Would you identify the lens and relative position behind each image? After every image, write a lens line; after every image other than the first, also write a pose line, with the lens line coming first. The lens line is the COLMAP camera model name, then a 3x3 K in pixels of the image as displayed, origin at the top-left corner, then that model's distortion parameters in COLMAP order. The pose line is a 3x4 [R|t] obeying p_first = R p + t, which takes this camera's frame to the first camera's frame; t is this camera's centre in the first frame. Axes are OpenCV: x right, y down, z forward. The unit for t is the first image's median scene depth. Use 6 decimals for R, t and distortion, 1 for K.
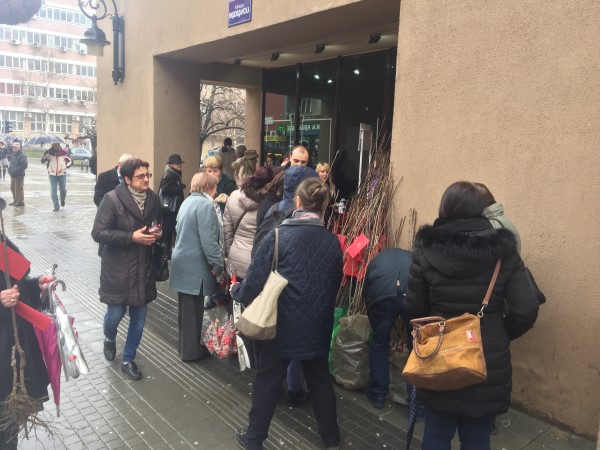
lens RADIAL K [[507.4, 0, 298.9], [0, 507.4, 215.1], [0, 0, 1]] dist [0.087340, -0.119969]
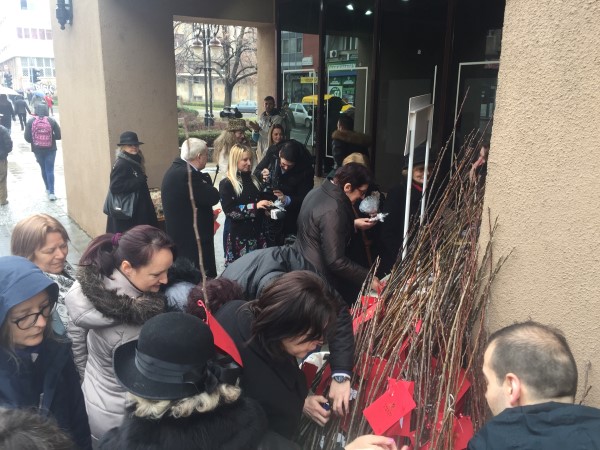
lens RADIAL K [[509.2, 0, 300.6], [0, 509.2, 191.4], [0, 0, 1]] dist [0.027698, 0.002050]
pose [[0.995811, -0.006080, -0.091236, 0.037265], [0.012790, 0.997240, 0.073139, -0.076147], [0.090540, -0.074000, 0.993140, 0.302410]]
